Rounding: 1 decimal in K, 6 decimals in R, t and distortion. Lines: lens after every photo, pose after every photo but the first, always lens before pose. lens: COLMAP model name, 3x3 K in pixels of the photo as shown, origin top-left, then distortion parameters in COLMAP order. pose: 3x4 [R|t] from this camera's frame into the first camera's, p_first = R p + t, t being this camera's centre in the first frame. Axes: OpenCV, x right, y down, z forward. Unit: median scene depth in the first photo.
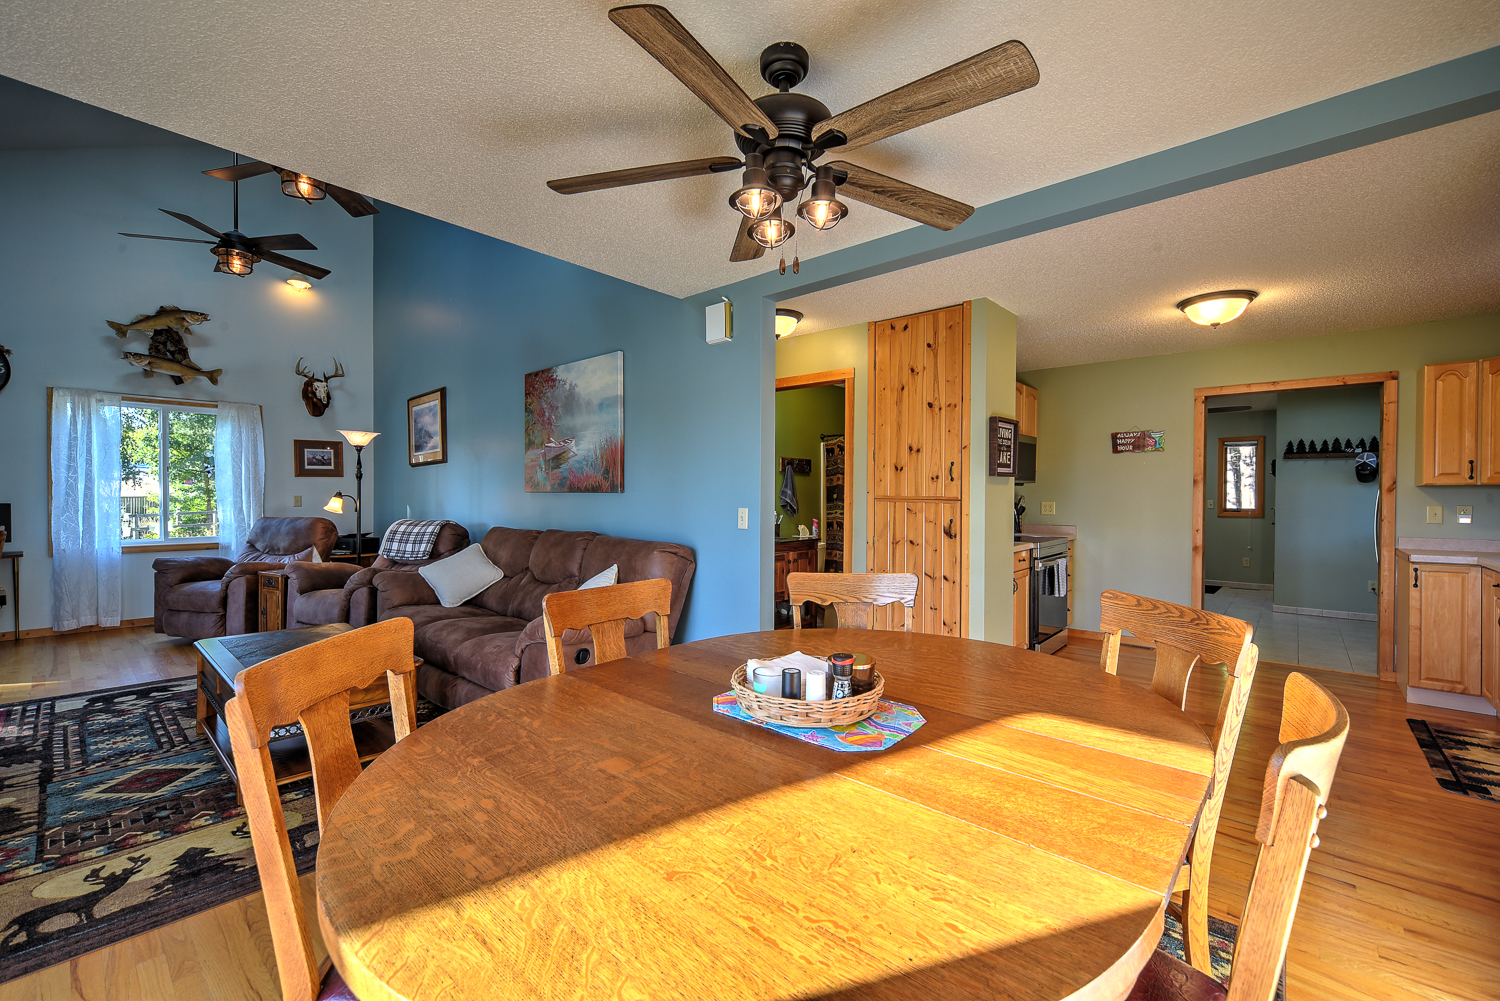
lens RADIAL K [[620.8, 0, 747.6], [0, 620.8, 501.7], [0, 0, 1]] dist [-0.006332, 0.000779]
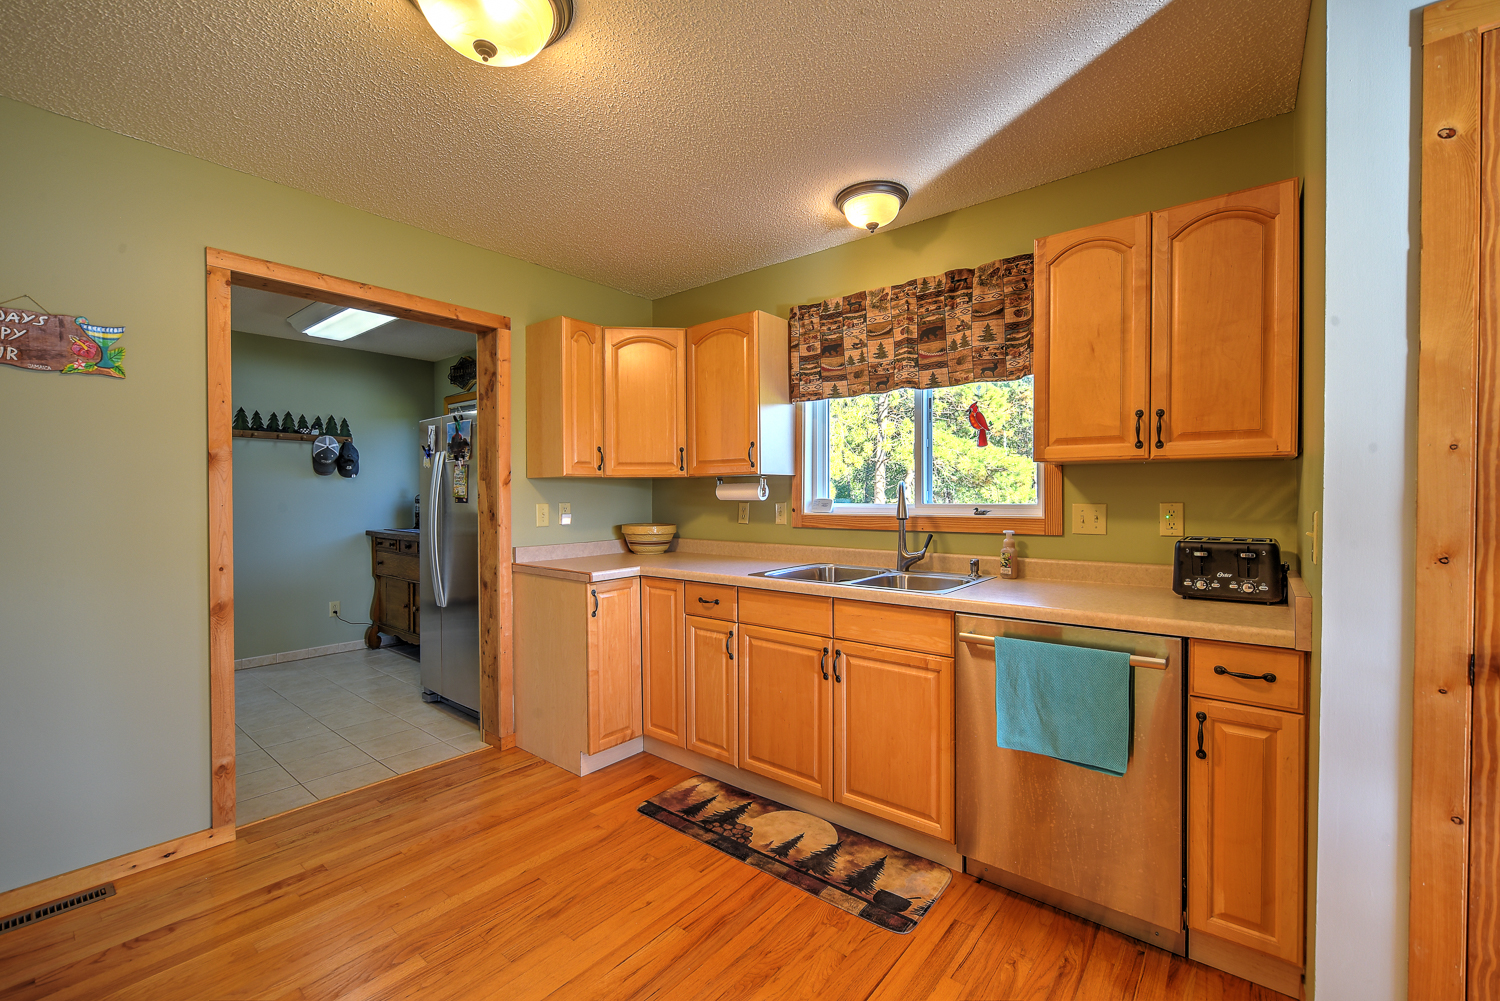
lens RADIAL K [[620.8, 0, 749.6], [0, 620.8, 506.5], [0, 0, 1]] dist [-0.006332, 0.000779]
pose [[-0.047565, -0.020444, 0.998659, 0.311702], [0.012594, 0.999699, 0.021065, -0.002619], [-0.998789, 0.013579, -0.047294, 0.754151]]
